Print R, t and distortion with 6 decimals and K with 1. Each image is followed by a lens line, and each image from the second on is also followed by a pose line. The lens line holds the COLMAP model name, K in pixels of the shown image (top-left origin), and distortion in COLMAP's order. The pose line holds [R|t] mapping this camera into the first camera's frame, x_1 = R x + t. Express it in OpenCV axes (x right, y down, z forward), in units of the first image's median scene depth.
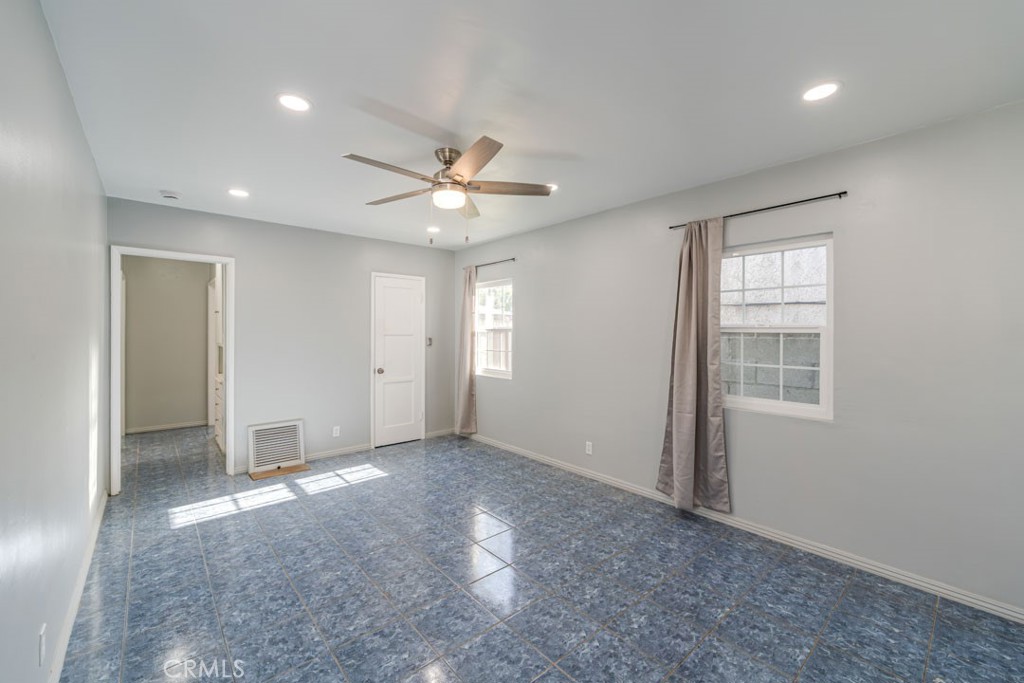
lens RADIAL K [[414.3, 0, 515.2], [0, 414.3, 334.1], [0, 0, 1]] dist [-0.000079, -0.000737]
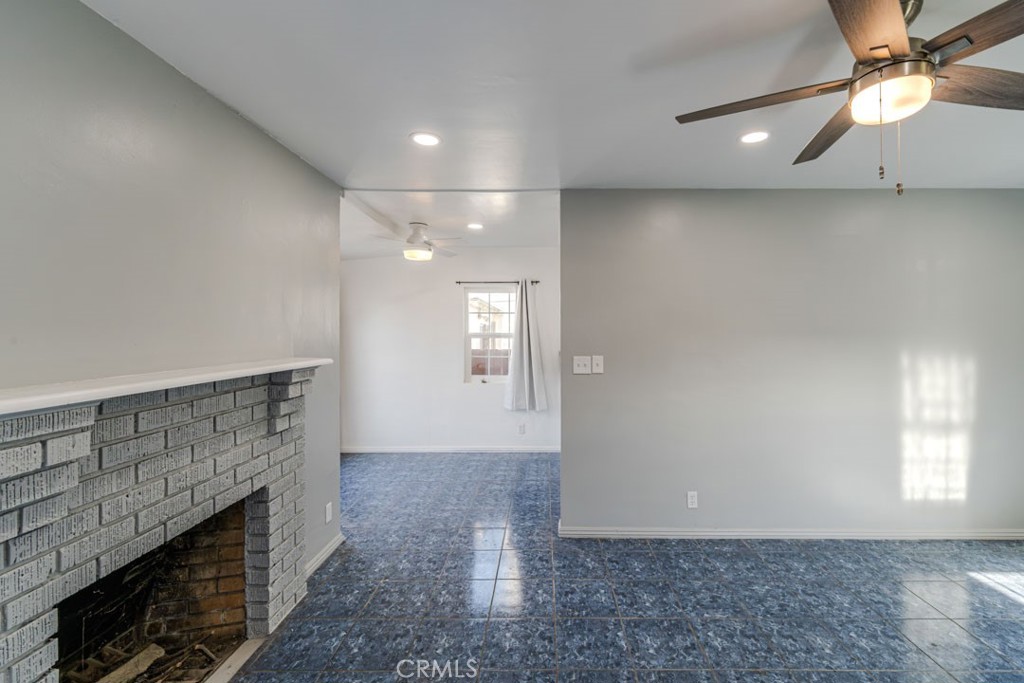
lens RADIAL K [[431.8, 0, 522.2], [0, 431.8, 333.6], [0, 0, 1]] dist [-0.009907, 0.000139]
pose [[-0.670161, -0.003392, -0.742208, 0.471226], [-0.005679, 0.999984, 0.000557, -0.032454], [0.742194, 0.004588, -0.670170, 0.881074]]
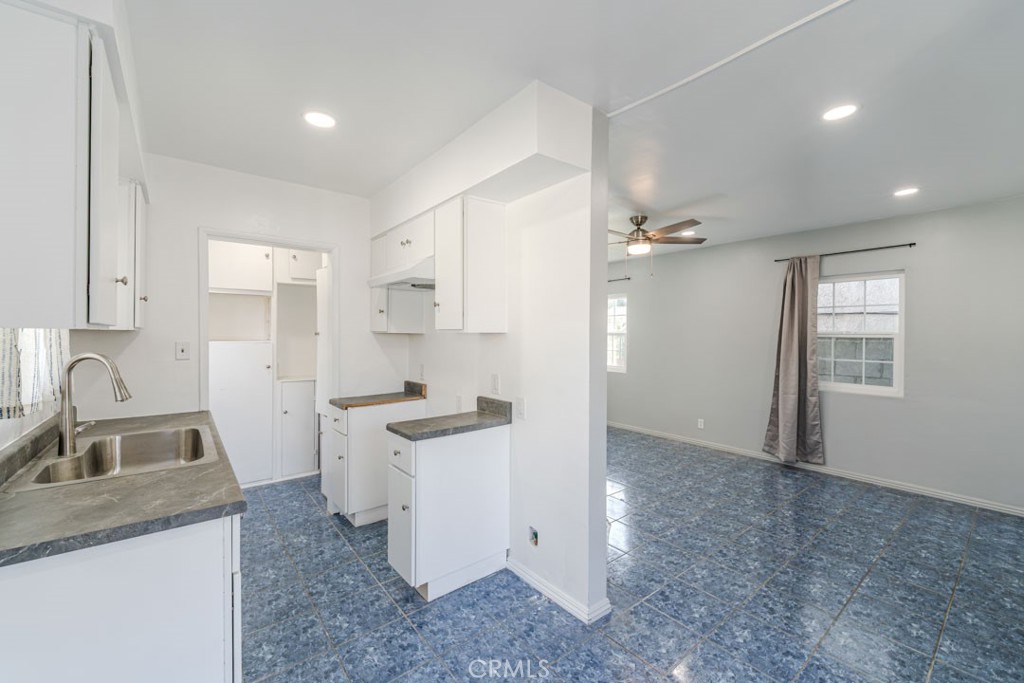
lens RADIAL K [[414.3, 0, 513.9], [0, 414.3, 339.3], [0, 0, 1]] dist [-0.000079, -0.000737]
pose [[0.999077, -0.001496, -0.042939, -0.479036], [0.001971, 0.999937, 0.011040, -0.014254], [0.042920, -0.011115, 0.999017, -0.457544]]
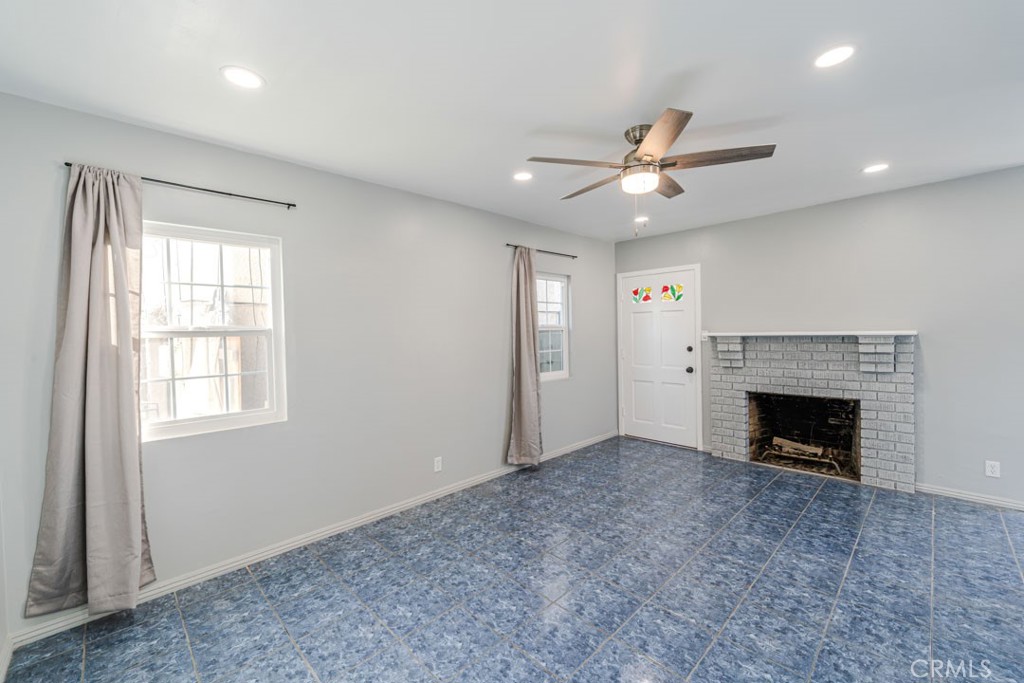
lens RADIAL K [[414.3, 0, 509.6], [0, 414.3, 334.2], [0, 0, 1]] dist [-0.000079, -0.000737]
pose [[-0.048402, -0.010626, 0.998771, -0.932126], [0.024378, 0.999633, 0.011817, -0.009628], [-0.998530, 0.024920, -0.048126, 1.171371]]
